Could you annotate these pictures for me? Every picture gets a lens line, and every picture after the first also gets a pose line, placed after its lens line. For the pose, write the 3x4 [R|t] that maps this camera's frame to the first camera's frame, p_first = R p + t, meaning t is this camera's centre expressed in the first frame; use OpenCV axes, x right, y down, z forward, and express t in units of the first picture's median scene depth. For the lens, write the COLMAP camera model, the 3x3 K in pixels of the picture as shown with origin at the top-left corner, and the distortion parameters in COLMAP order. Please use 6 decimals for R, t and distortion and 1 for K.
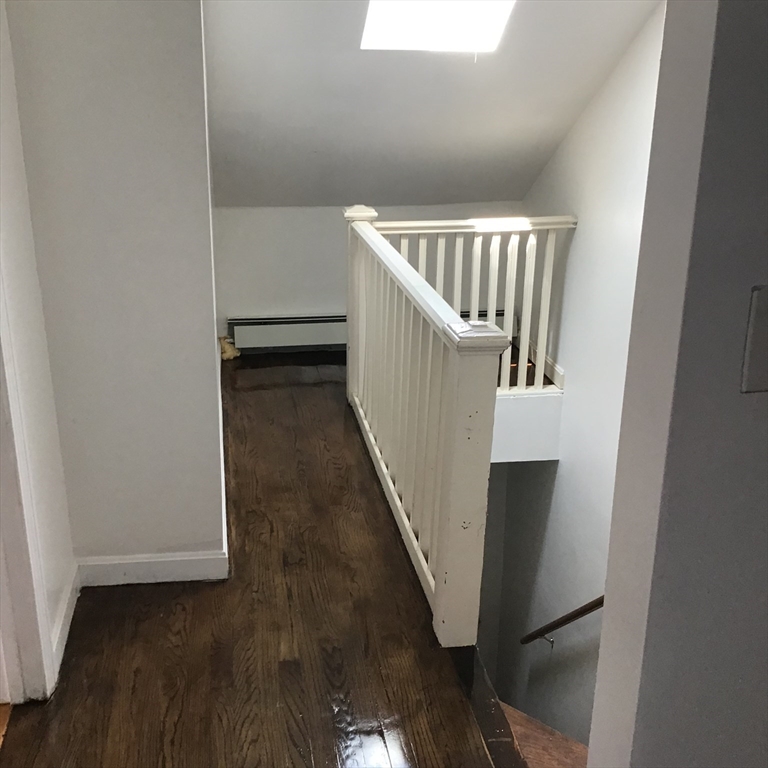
lens RADIAL K [[932.5, 0, 357.0], [0, 932.5, 394.8], [0, 0, 1]] dist [0.136866, -0.306008]
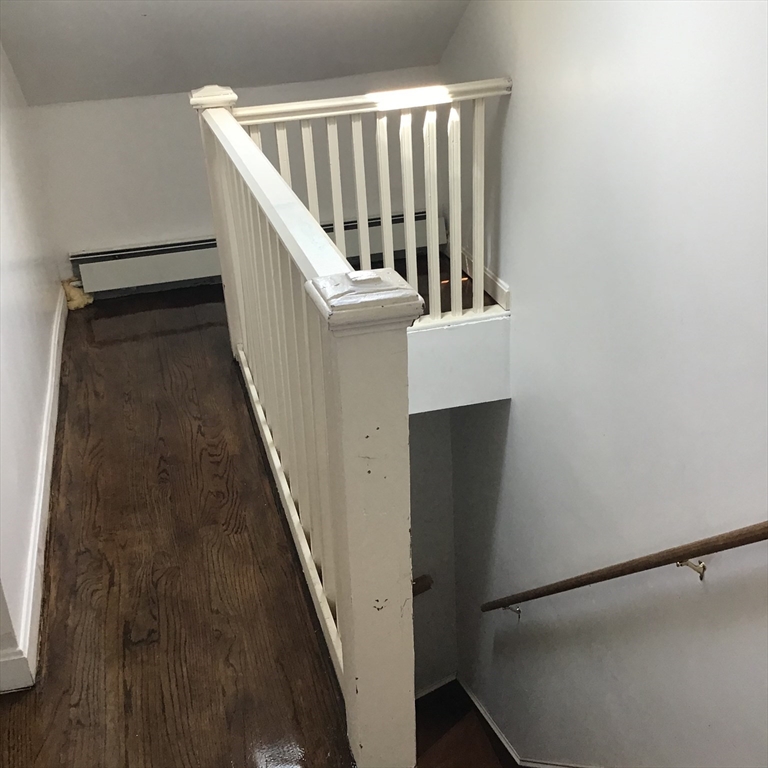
lens RADIAL K [[932.5, 0, 357.0], [0, 932.5, 394.8], [0, 0, 1]] dist [0.136866, -0.306008]
pose [[0.993453, -0.102099, 0.051250, 0.050843], [0.095754, 0.988871, 0.113867, -0.040066], [-0.062305, -0.108214, 0.992173, 0.248440]]
